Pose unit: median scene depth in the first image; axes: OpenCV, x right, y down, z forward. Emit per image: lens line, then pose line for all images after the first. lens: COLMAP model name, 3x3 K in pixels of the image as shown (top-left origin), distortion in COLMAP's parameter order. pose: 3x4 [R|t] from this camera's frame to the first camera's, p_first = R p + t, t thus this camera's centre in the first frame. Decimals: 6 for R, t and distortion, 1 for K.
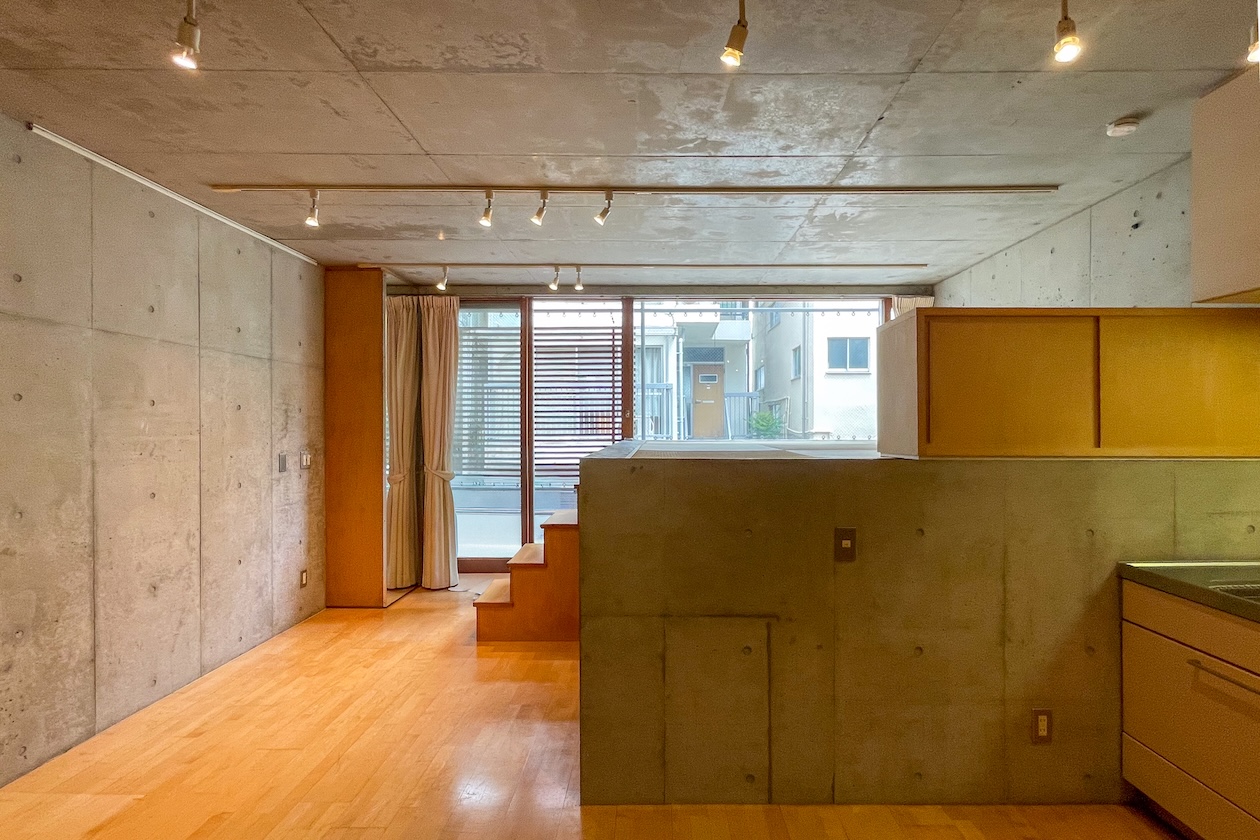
lens RADIAL K [[596.9, 0, 633.3], [0, 596.9, 423.8], [0, 0, 1]] dist [-0.001921, 0.000454]
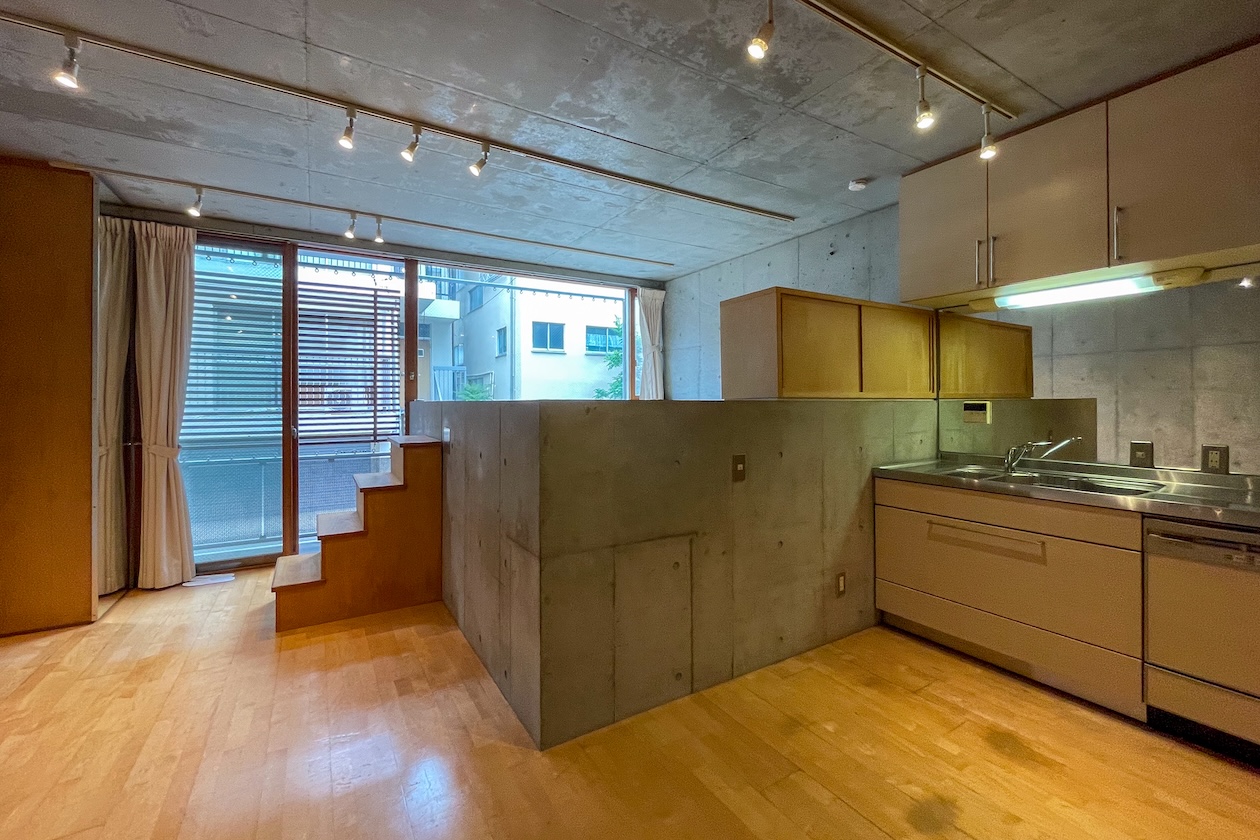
lens RADIAL K [[523.5, 0, 628.4], [0, 523.5, 392.7], [0, 0, 1]] dist [-0.000673, -0.000118]
pose [[0.852943, 0.005503, 0.521975, -0.296340], [-0.000087, 0.999946, -0.010400, 0.039237], [-0.522004, 0.008825, 0.852897, 0.127586]]
